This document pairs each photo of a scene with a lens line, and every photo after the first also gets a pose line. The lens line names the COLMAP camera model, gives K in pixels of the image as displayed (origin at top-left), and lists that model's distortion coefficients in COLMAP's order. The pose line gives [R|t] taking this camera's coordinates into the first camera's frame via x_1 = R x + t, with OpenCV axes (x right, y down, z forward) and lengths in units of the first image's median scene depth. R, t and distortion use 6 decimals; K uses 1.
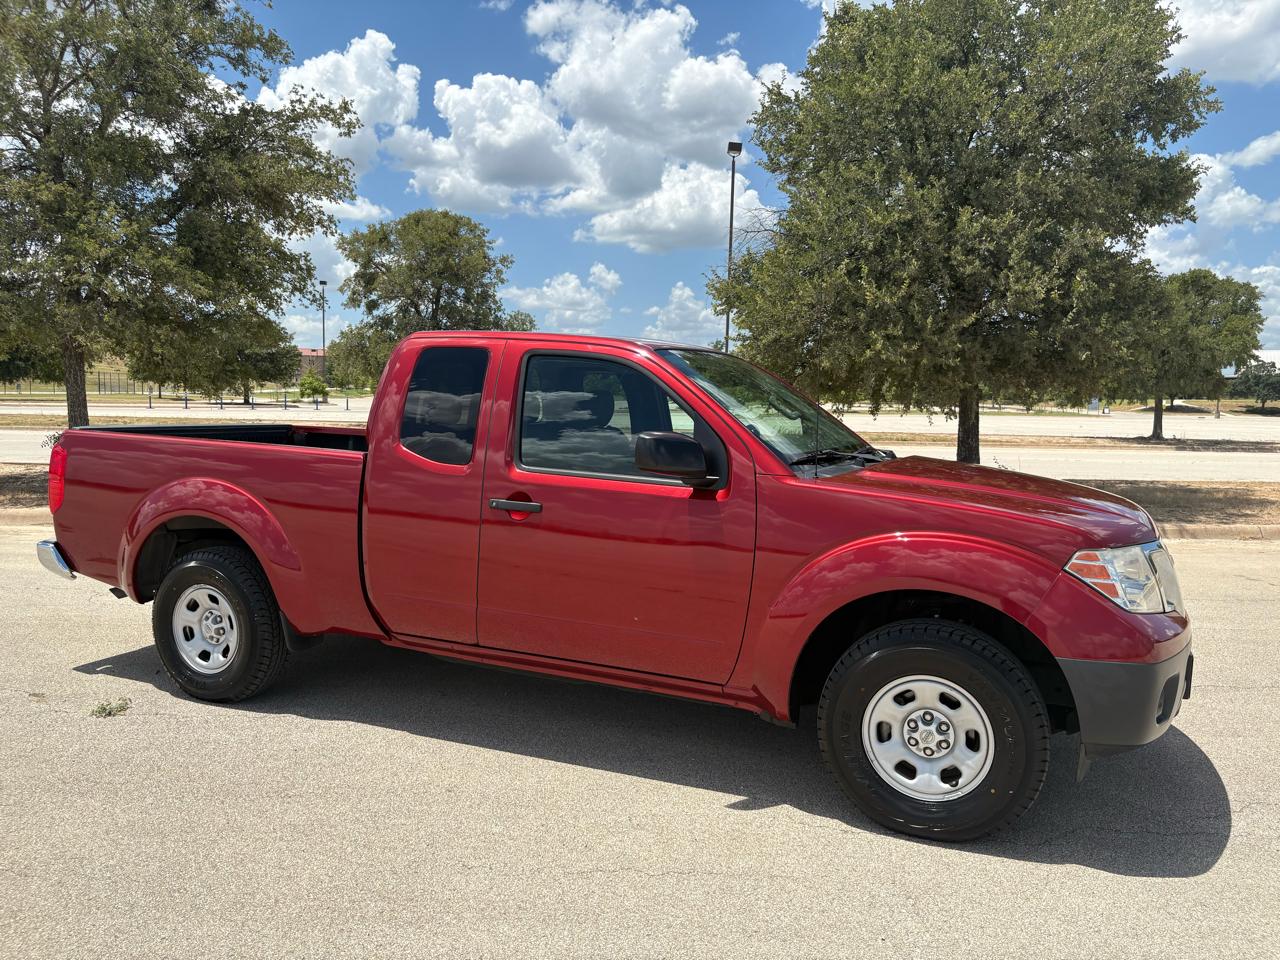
lens RADIAL K [[974.4, 0, 634.3], [0, 974.4, 487.1], [0, 0, 1]] dist [0.009369, -0.003754]
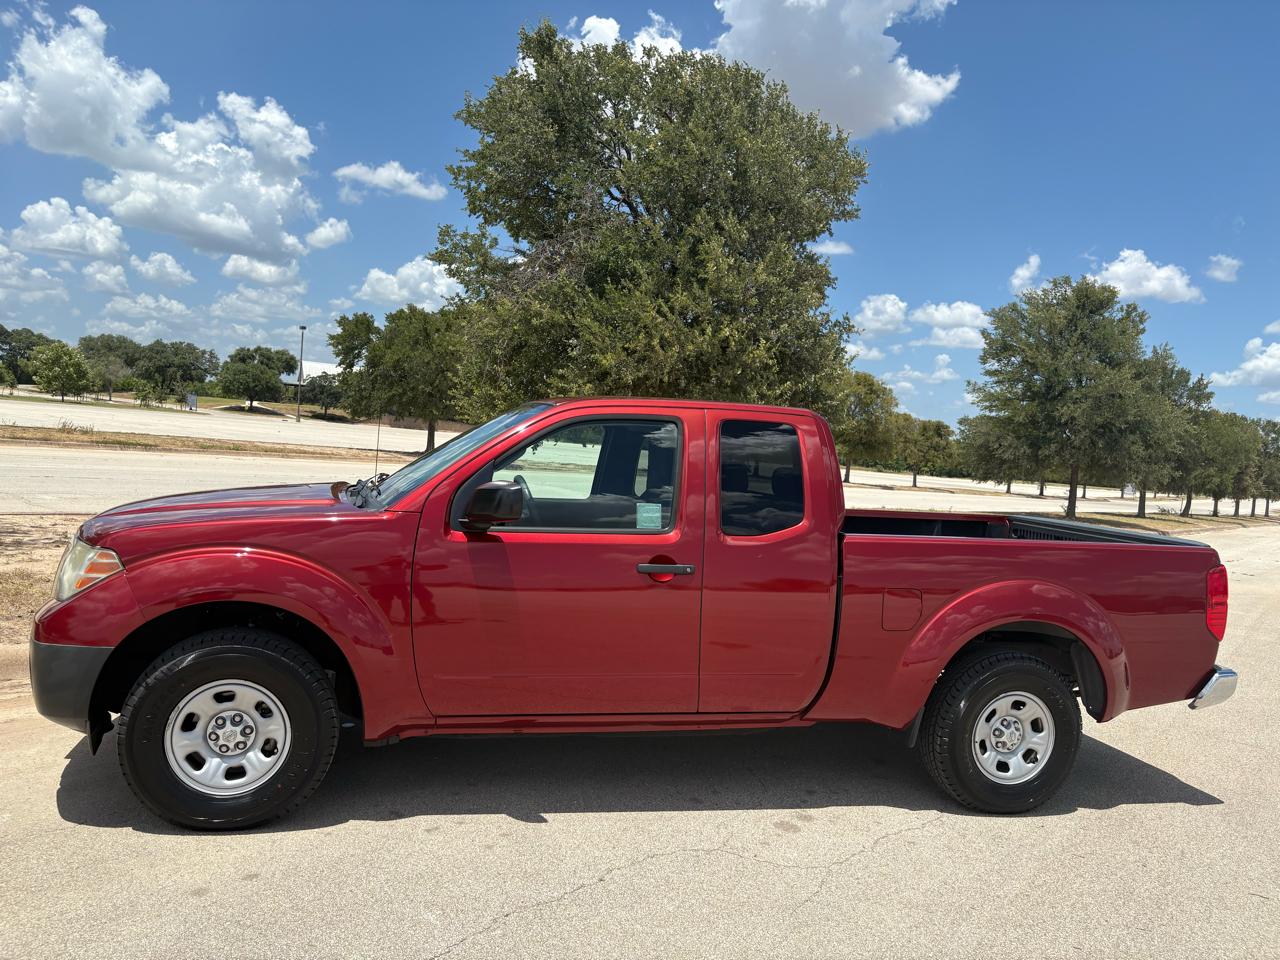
lens RADIAL K [[968.6, 0, 638.0], [0, 968.6, 485.3], [0, 0, 1]] dist [0.020680, -0.009580]
pose [[0.602653, 0.003378, 0.797996, -0.665799], [-0.008363, 0.999963, 0.002083, -0.058187], [-0.797960, -0.007929, 0.602659, 0.472878]]
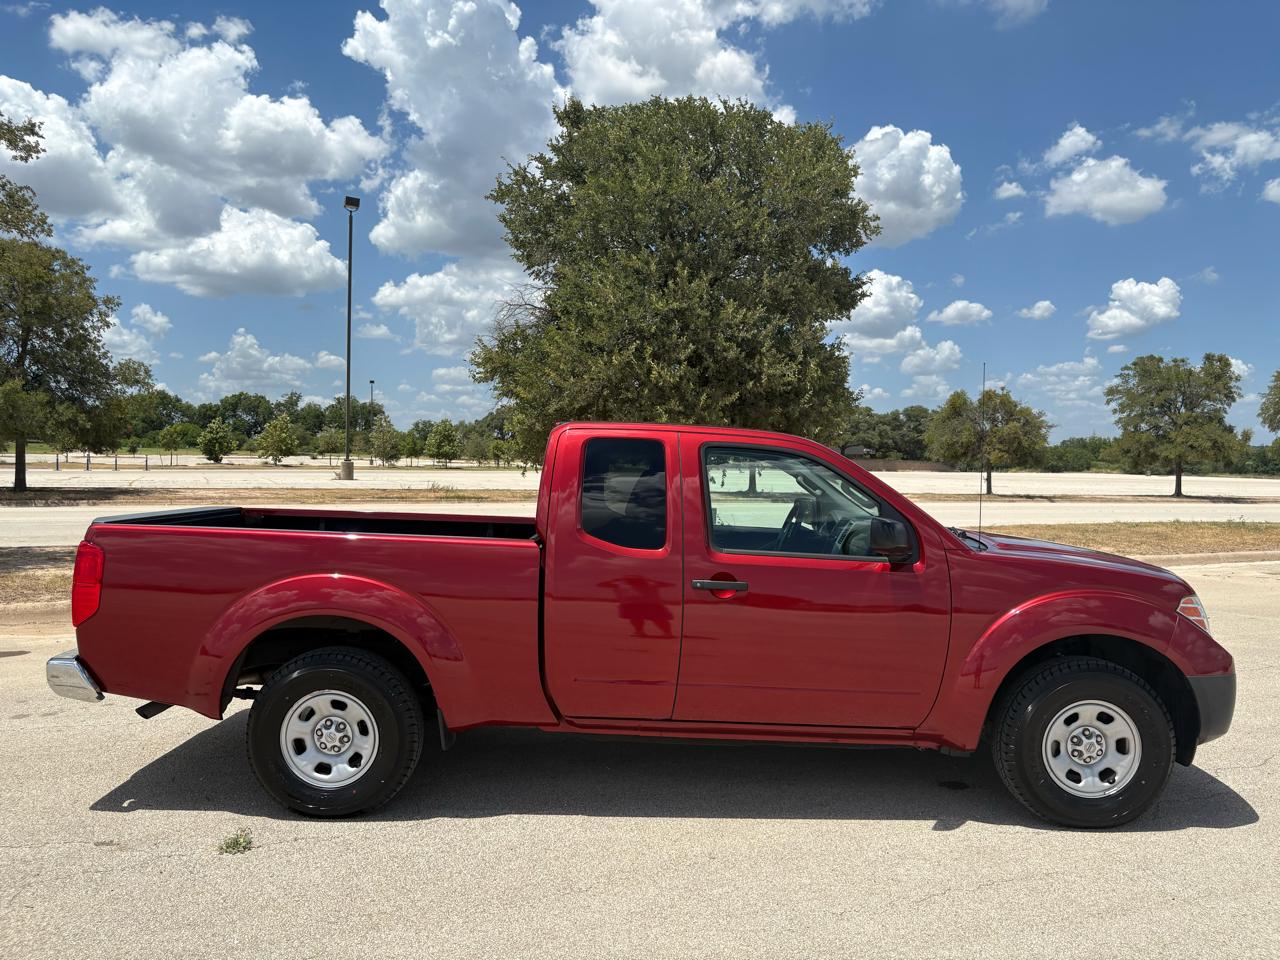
lens RADIAL K [[970.9, 0, 637.9], [0, 970.9, 485.4], [0, 0, 1]] dist [0.015612, -0.003688]
pose [[0.908580, -0.012476, 0.417524, -0.237631], [0.036657, 0.998079, -0.049944, -0.015270], [-0.416099, 0.060683, 0.907292, 0.015270]]
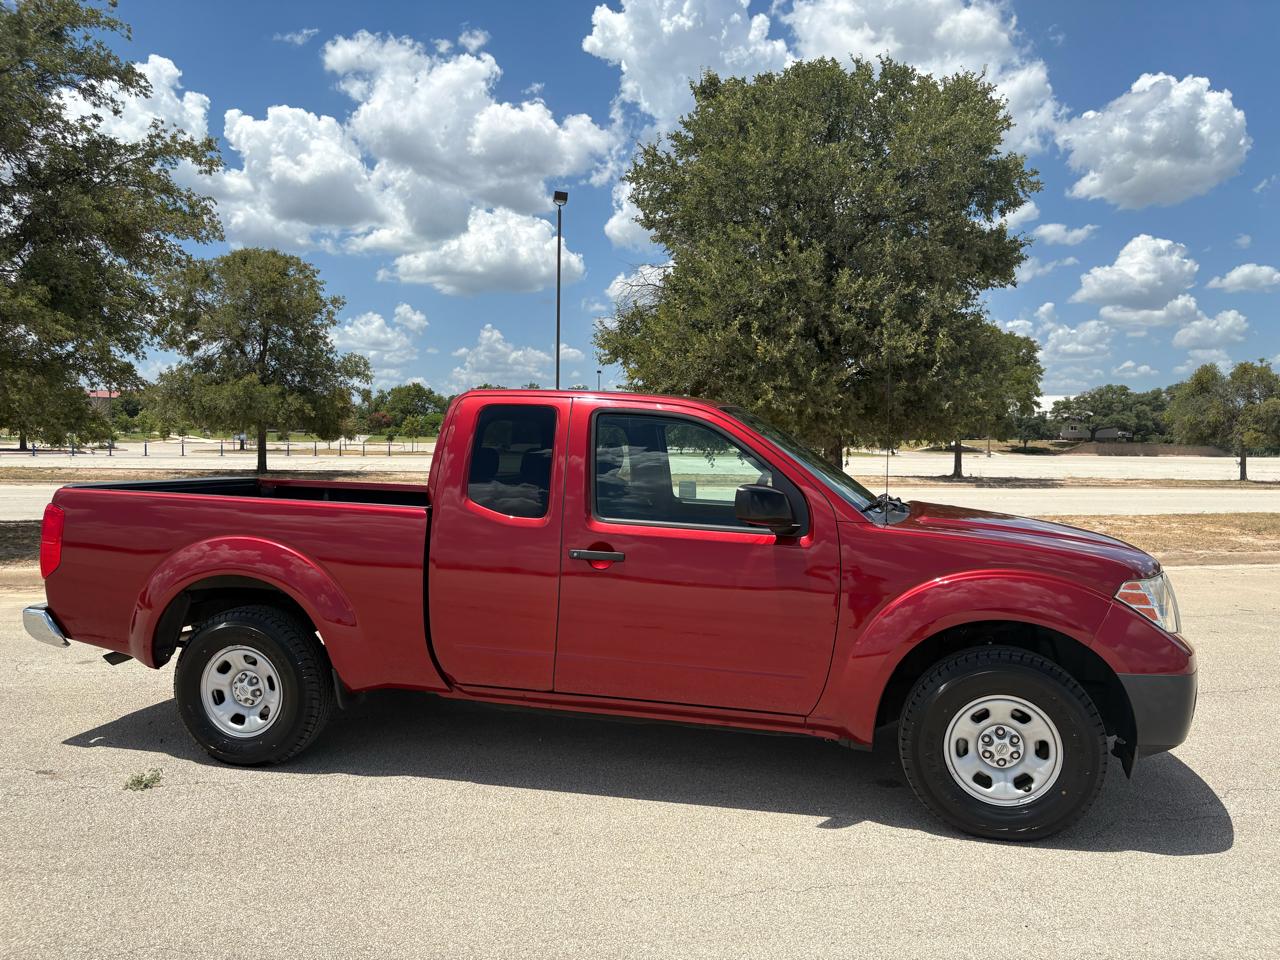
lens RADIAL K [[974.4, 0, 634.3], [0, 974.4, 487.1], [0, 0, 1]] dist [0.009369, -0.003754]
pose [[0.981393, -0.013801, 0.191512, -0.102093], [0.022025, 0.998921, -0.040878, -0.004105], [-0.190741, 0.044336, 0.980639, -0.016059]]
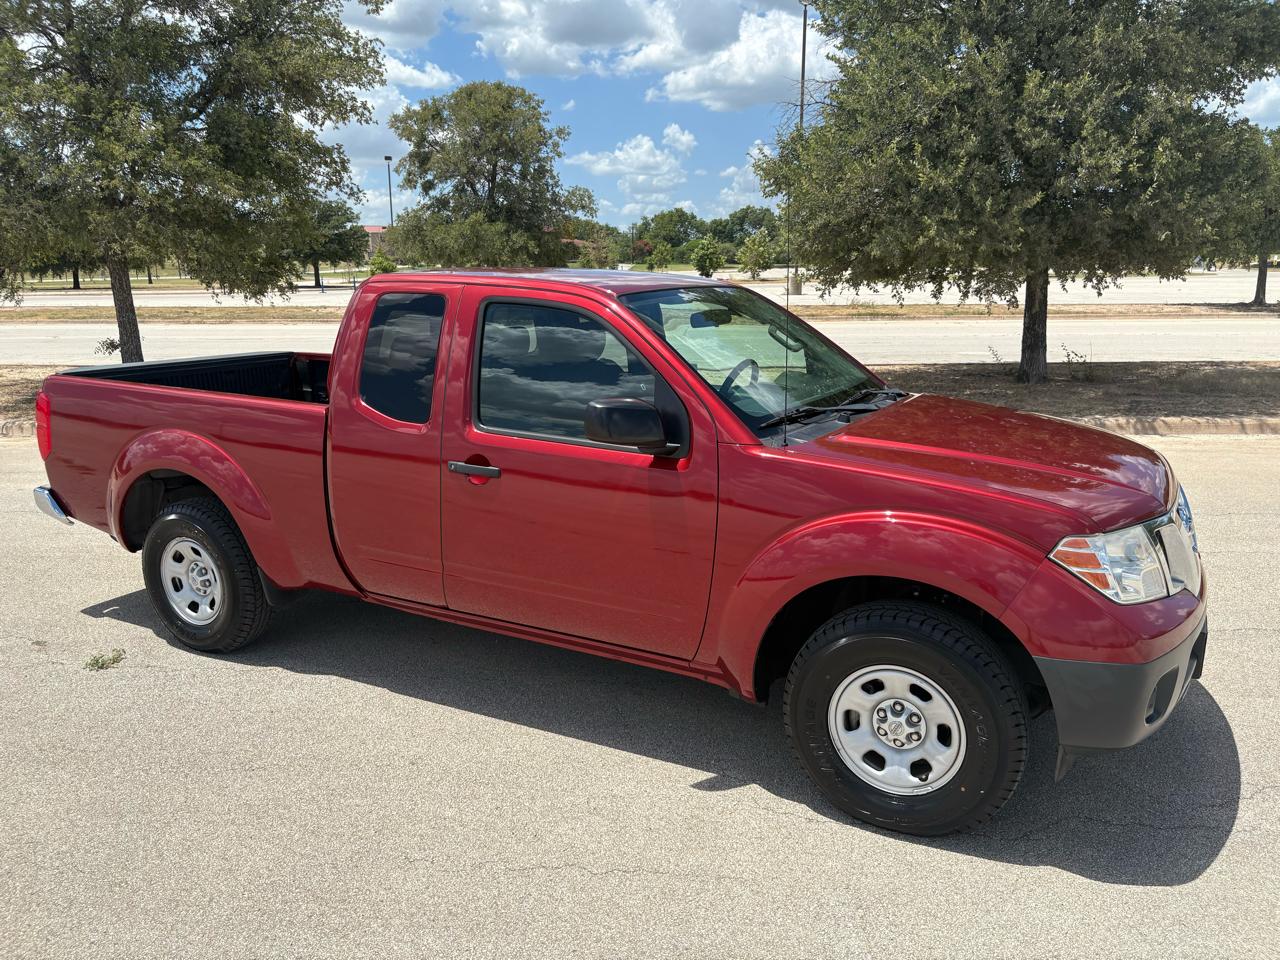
lens RADIAL K [[975.9, 0, 636.1], [0, 975.9, 486.6], [0, 0, 1]] dist [0.005018, 0.001865]
pose [[0.996985, -0.009863, -0.076962, 0.038299], [0.019717, 0.991533, 0.128351, -0.029467], [0.075044, -0.129481, 0.988738, 0.027131]]
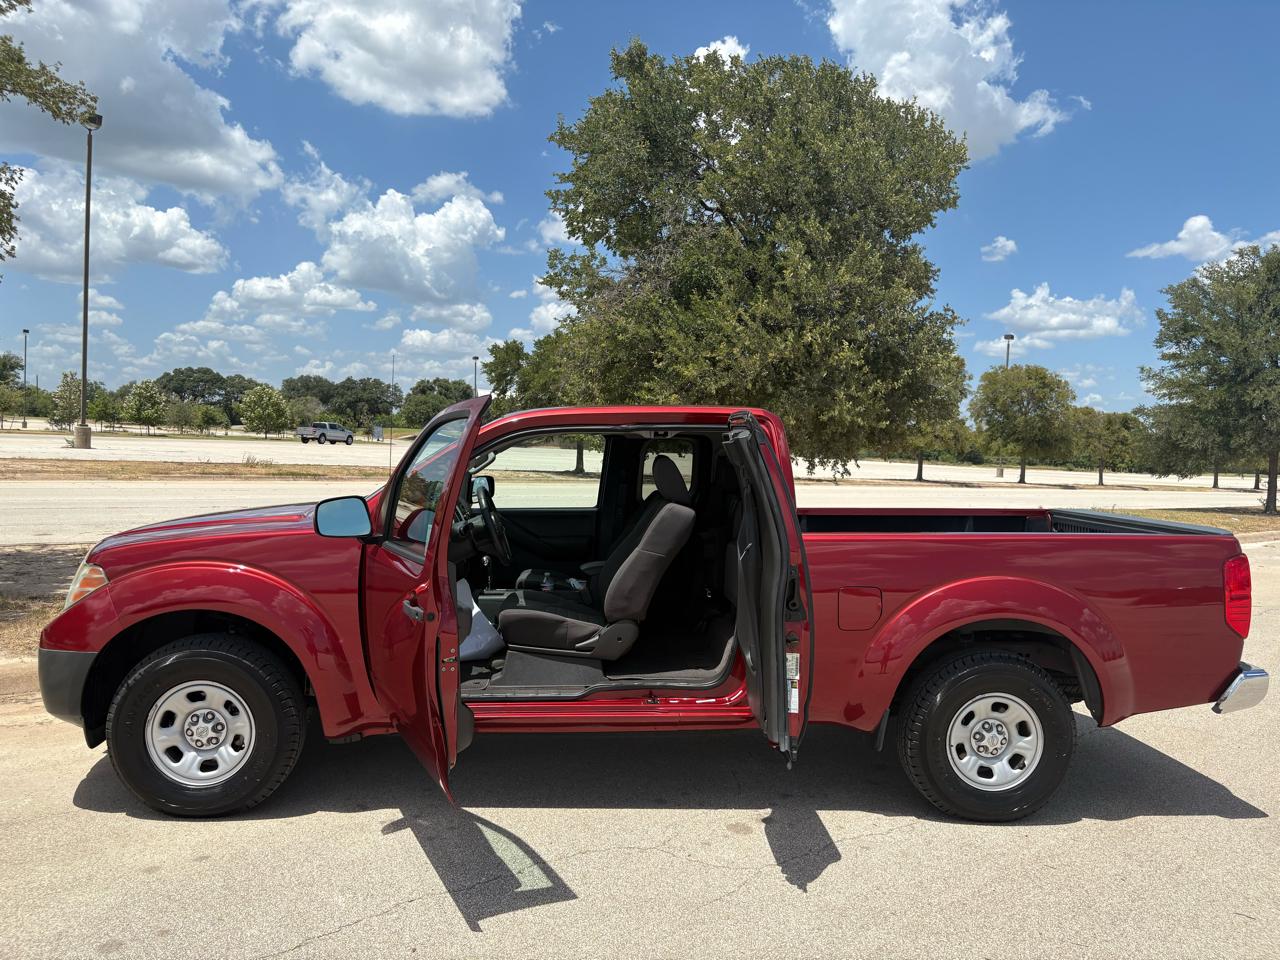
lens RADIAL K [[968.4, 0, 631.4], [0, 968.4, 492.3], [0, 0, 1]] dist [0.036468, -0.036516]
pose [[0.737866, -0.017893, 0.674710, -0.611014], [0.030273, 0.999520, -0.006599, -0.053726], [-0.674268, 0.025295, 0.738053, 0.400313]]
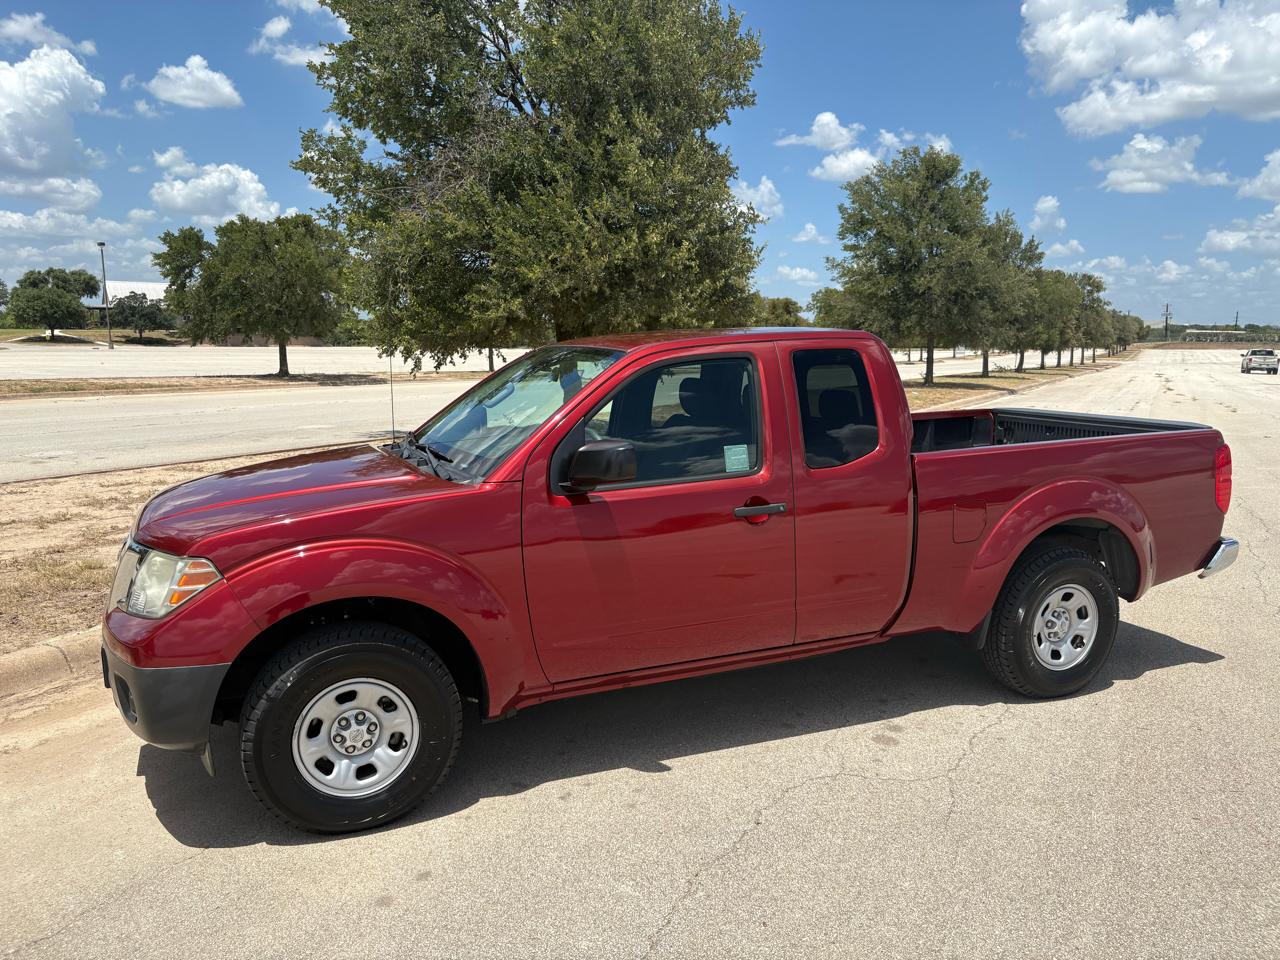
lens RADIAL K [[972.3, 0, 638.3], [0, 972.3, 491.4], [0, 0, 1]] dist [0.006846, 0.005960]
pose [[0.469876, -0.144469, 0.870830, -0.705320], [0.076987, 0.989464, 0.122610, -0.081072], [-0.879369, 0.009431, 0.476048, 0.552897]]
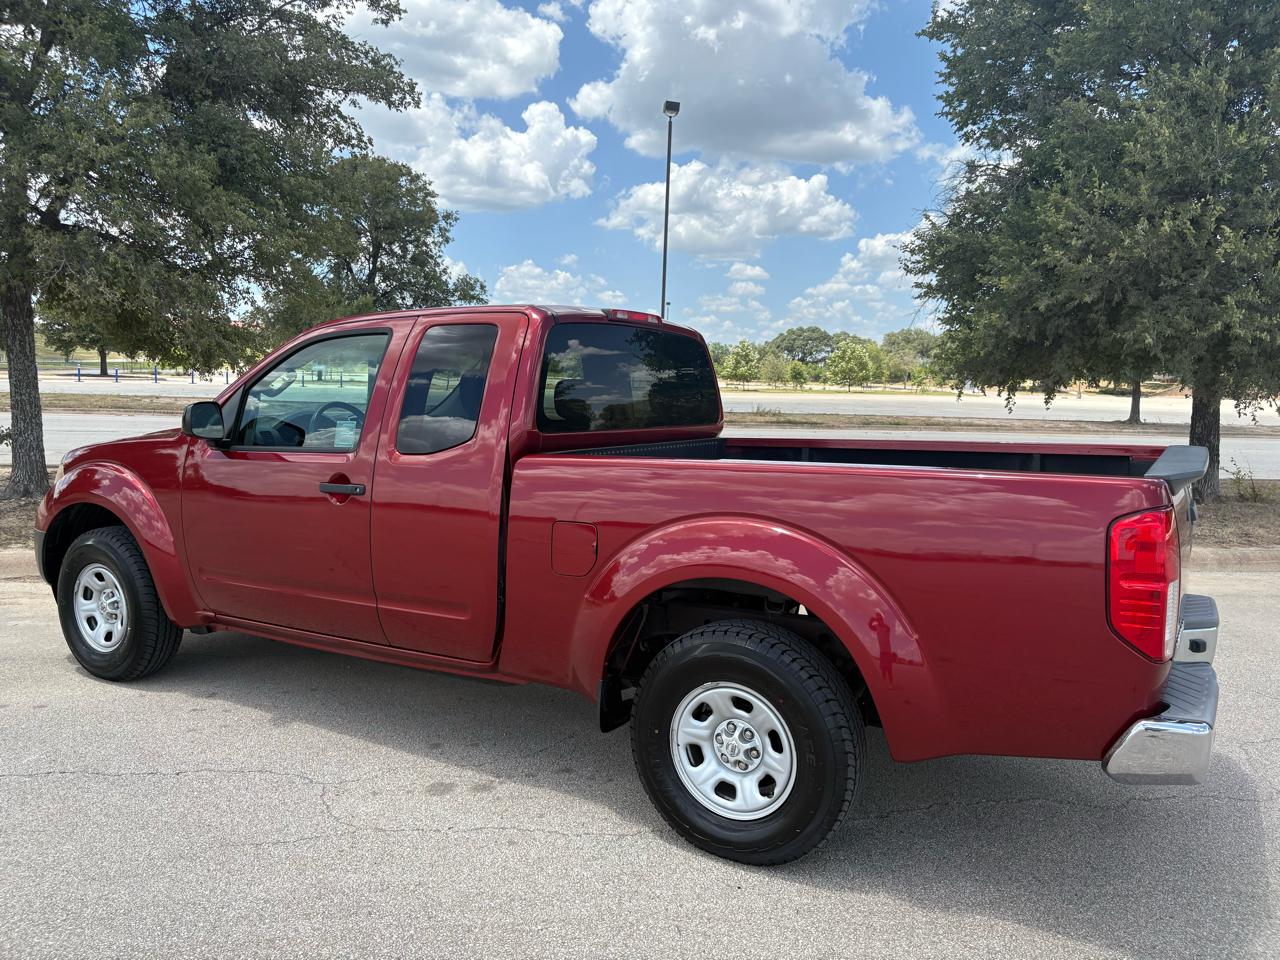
lens RADIAL K [[974.7, 0, 630.6], [0, 974.7, 486.8], [0, 0, 1]] dist [0.031319, -0.044208]
pose [[0.991006, -0.004519, 0.133737, -0.307033], [0.001227, 0.999694, 0.024692, -0.034547], [-0.133808, -0.024306, 0.990709, 0.320317]]
